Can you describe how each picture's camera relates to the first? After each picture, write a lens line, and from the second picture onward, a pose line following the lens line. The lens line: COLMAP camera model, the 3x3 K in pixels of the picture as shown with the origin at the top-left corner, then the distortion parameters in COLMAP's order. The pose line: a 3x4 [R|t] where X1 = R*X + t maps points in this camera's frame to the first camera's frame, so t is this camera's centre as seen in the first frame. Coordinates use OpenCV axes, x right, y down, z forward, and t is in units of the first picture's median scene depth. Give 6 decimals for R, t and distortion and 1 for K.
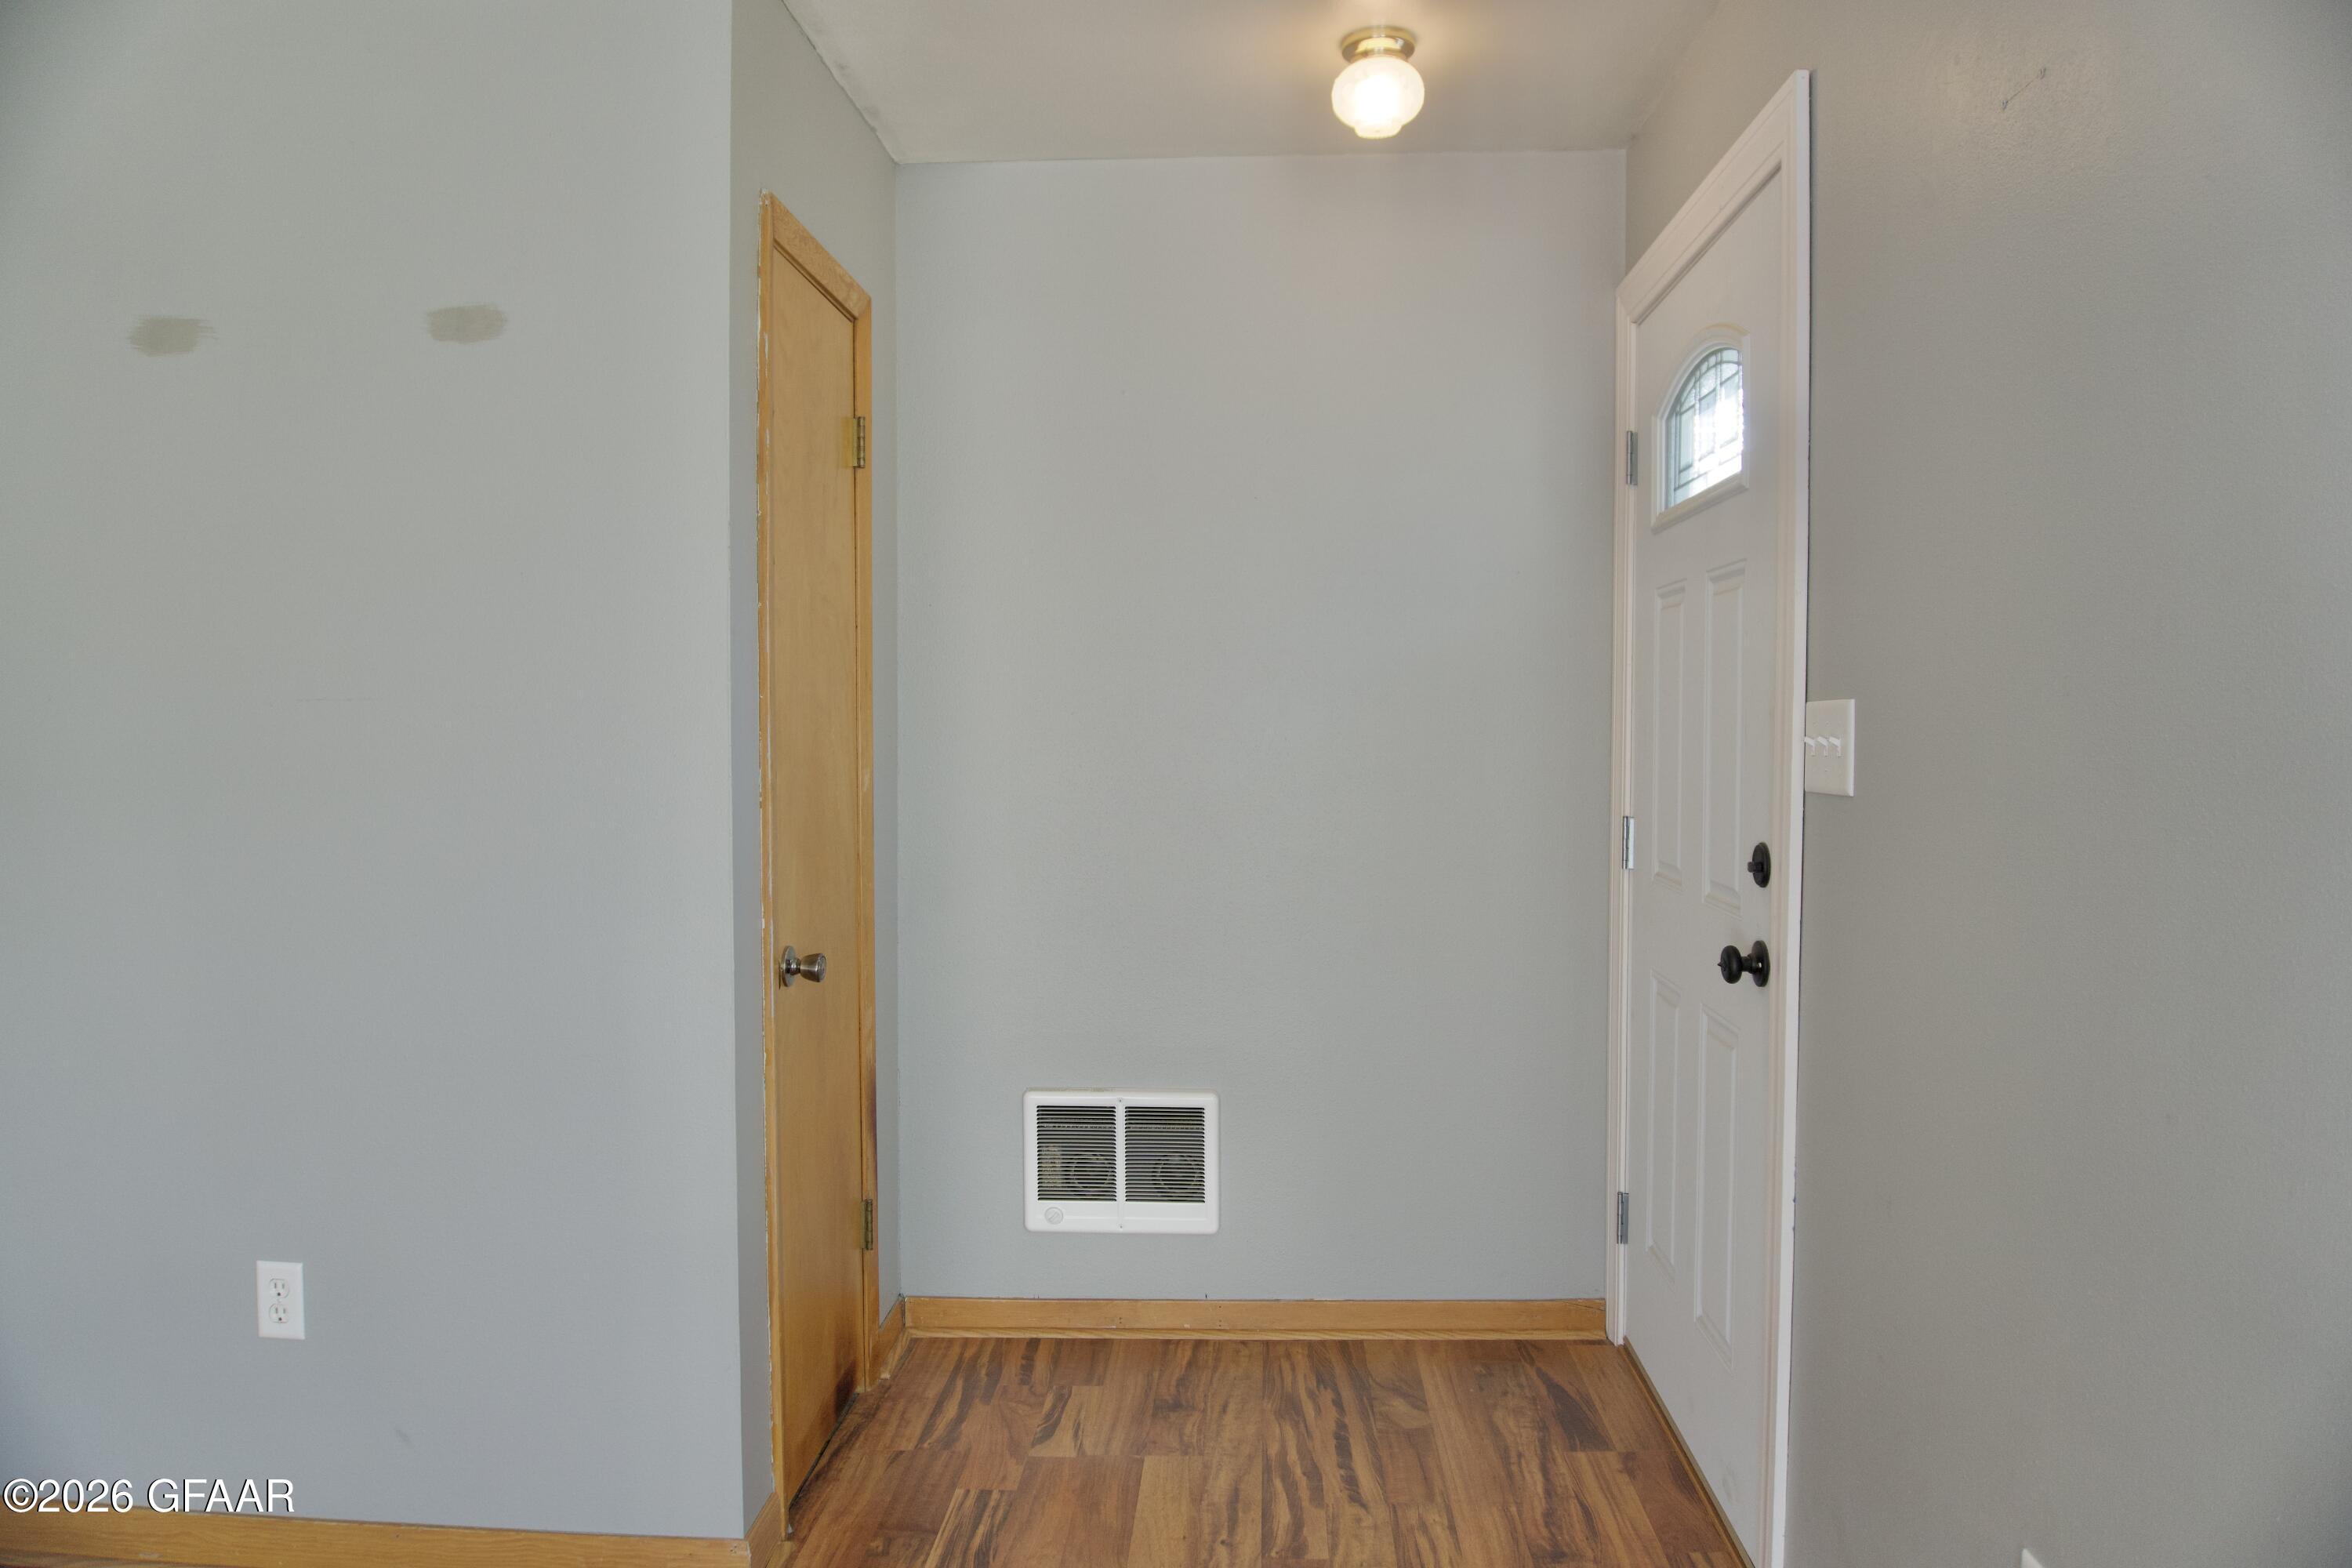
lens RADIAL K [[1593.4, 0, 1174.8], [0, 1593.4, 780.9], [0, 0, 1]] dist [-0.047824, 0.005783]
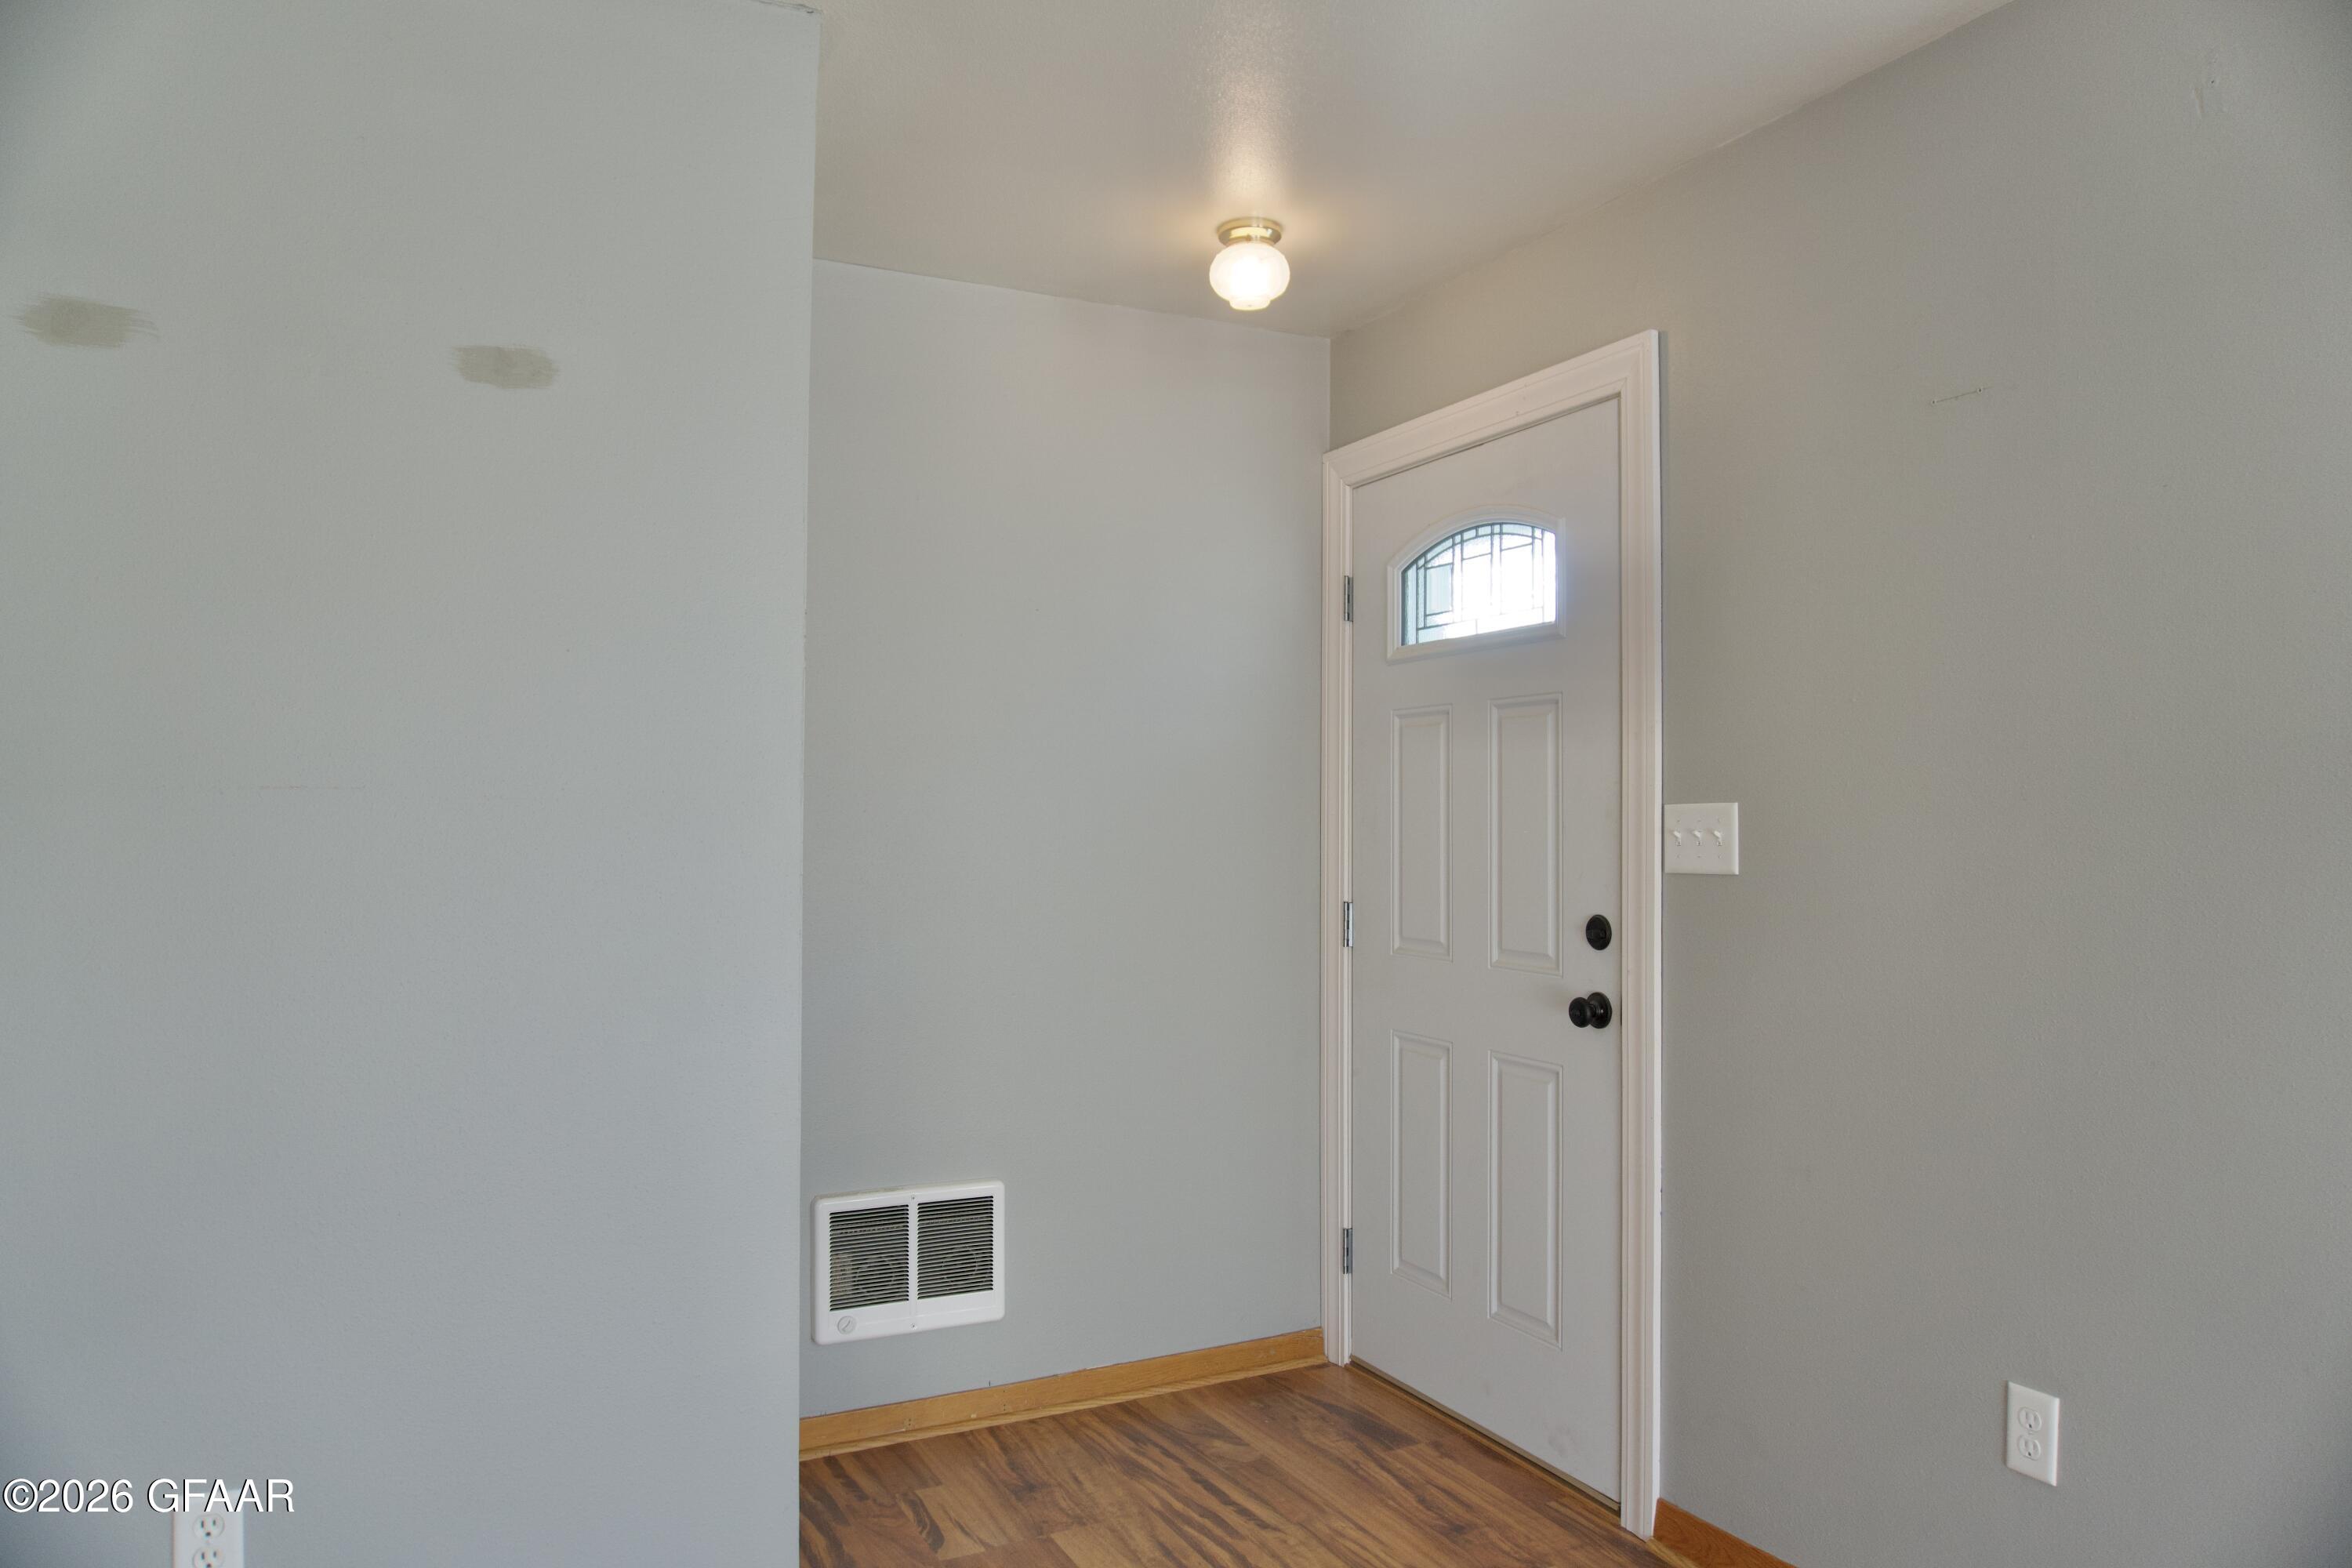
lens RADIAL K [[1593.4, 0, 1178.0], [0, 1593.4, 784.2], [0, 0, 1]] dist [-0.047824, 0.005783]
pose [[0.868170, 0.014857, 0.496044, -0.434313], [0.016081, 0.998185, -0.058040, 0.002077], [-0.496006, 0.058366, 0.866355, 0.042387]]
